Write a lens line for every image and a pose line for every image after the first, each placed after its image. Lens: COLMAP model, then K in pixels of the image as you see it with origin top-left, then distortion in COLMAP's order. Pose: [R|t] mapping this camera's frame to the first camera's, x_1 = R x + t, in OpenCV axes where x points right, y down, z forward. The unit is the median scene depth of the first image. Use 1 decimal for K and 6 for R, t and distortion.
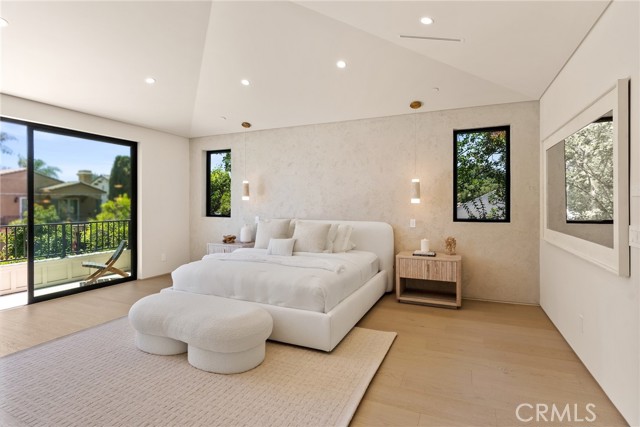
lens RADIAL K [[323.8, 0, 319.5], [0, 323.8, 208.0], [0, 0, 1]] dist [-0.026510, -0.000256]
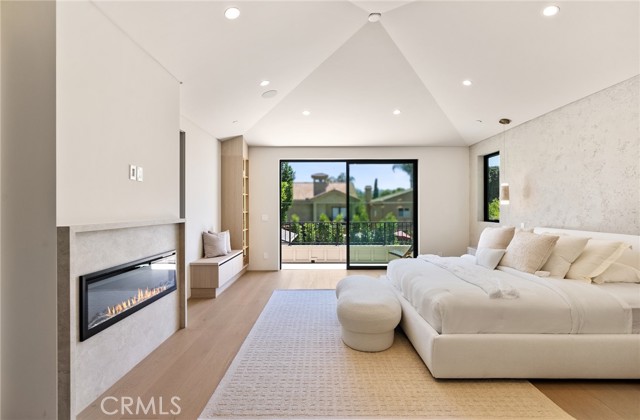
lens RADIAL K [[292.3, 0, 318.6], [0, 292.3, 210.6], [0, 0, 1]] dist [0.001882, 0.000033]
pose [[0.392894, 0.002486, -0.919580, 0.390318], [-0.008532, 0.999963, -0.000942, -0.002455], [0.919544, 0.008216, 0.392901, 0.242669]]
